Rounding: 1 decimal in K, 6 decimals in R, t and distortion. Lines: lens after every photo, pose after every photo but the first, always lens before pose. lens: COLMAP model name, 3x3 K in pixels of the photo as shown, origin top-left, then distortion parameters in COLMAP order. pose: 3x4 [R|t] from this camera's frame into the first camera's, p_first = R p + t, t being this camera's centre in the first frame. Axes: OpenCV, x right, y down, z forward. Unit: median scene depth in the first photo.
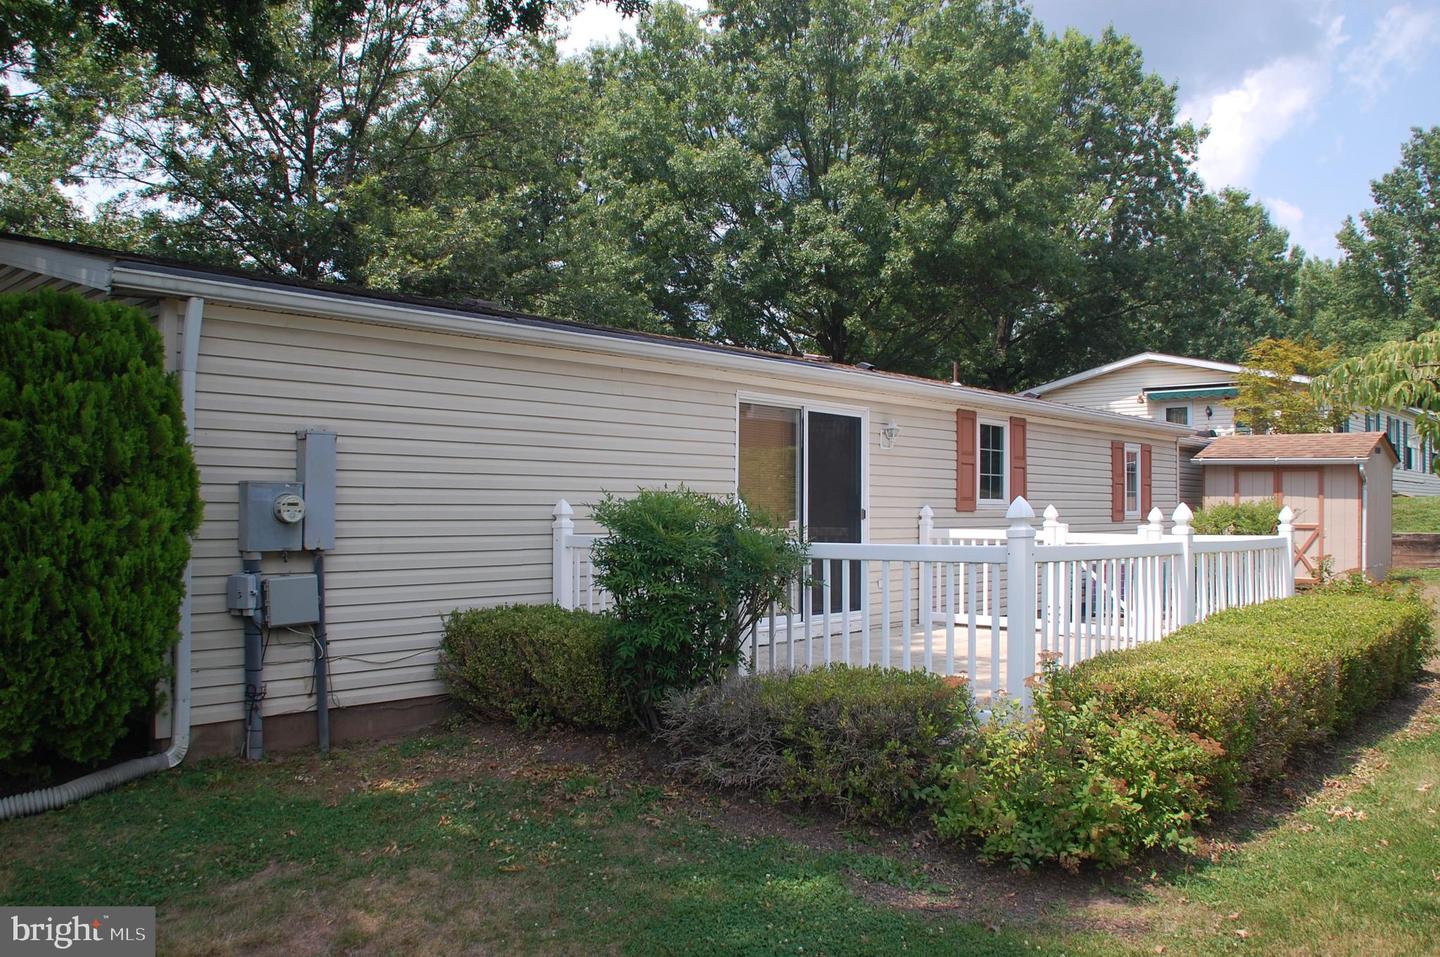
lens RADIAL K [[1226.3, 0, 740.4], [0, 1226.3, 454.1], [0, 0, 1]] dist [-0.118345, 0.063231]
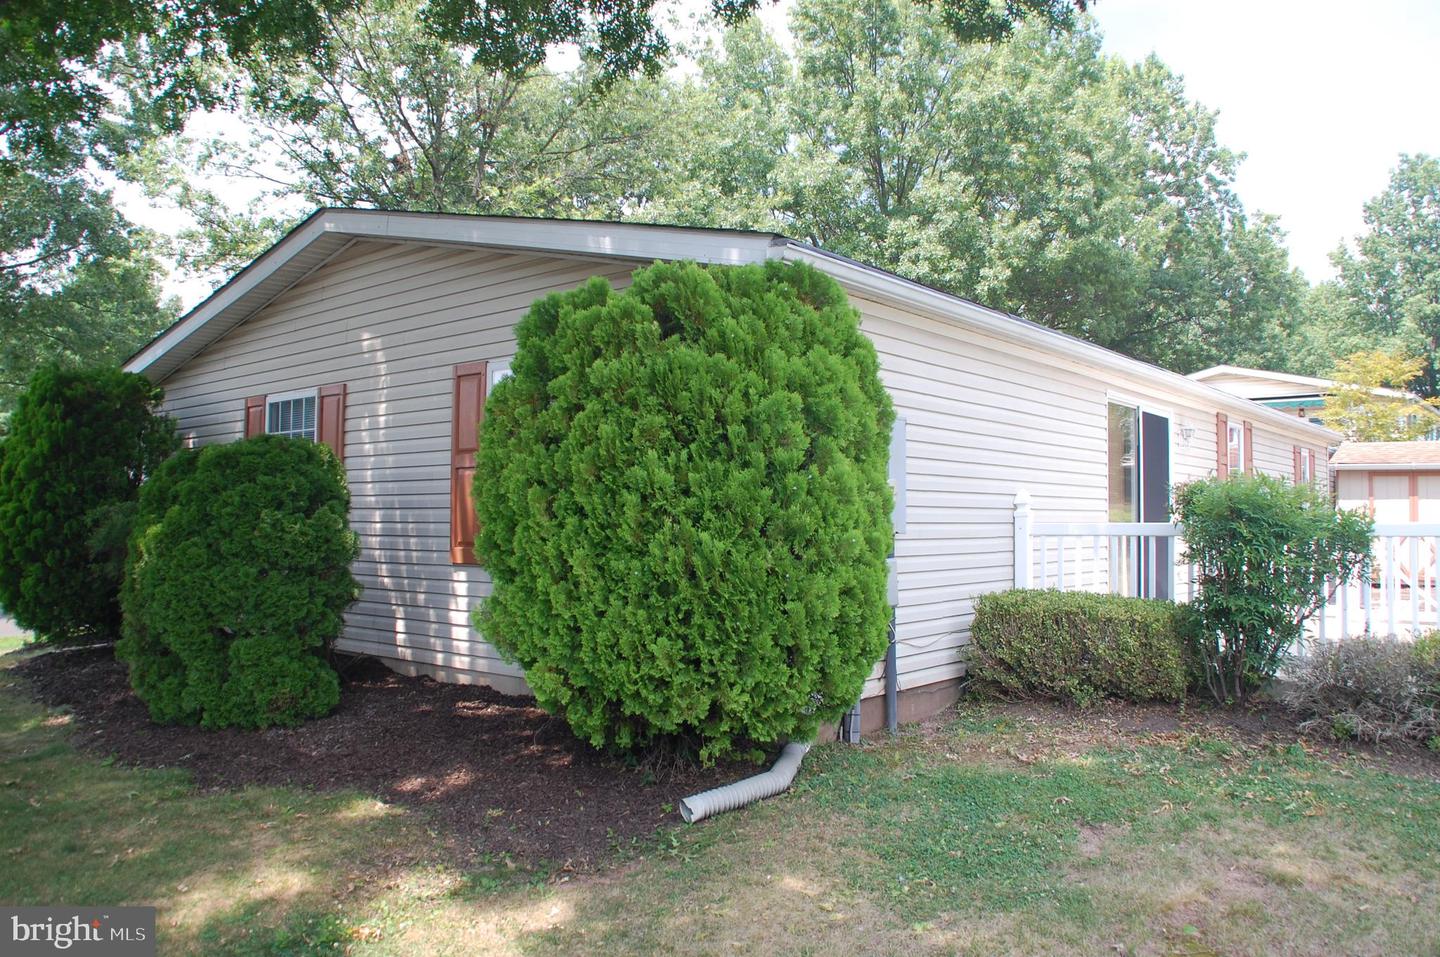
lens RADIAL K [[1226.3, 0, 754.3], [0, 1226.3, 446.5], [0, 0, 1]] dist [-0.118345, 0.063231]
pose [[0.998687, -0.002107, 0.051189, -0.123040], [0.003231, 0.999755, -0.021888, 0.006320], [-0.051130, 0.022025, 0.998449, -0.007131]]
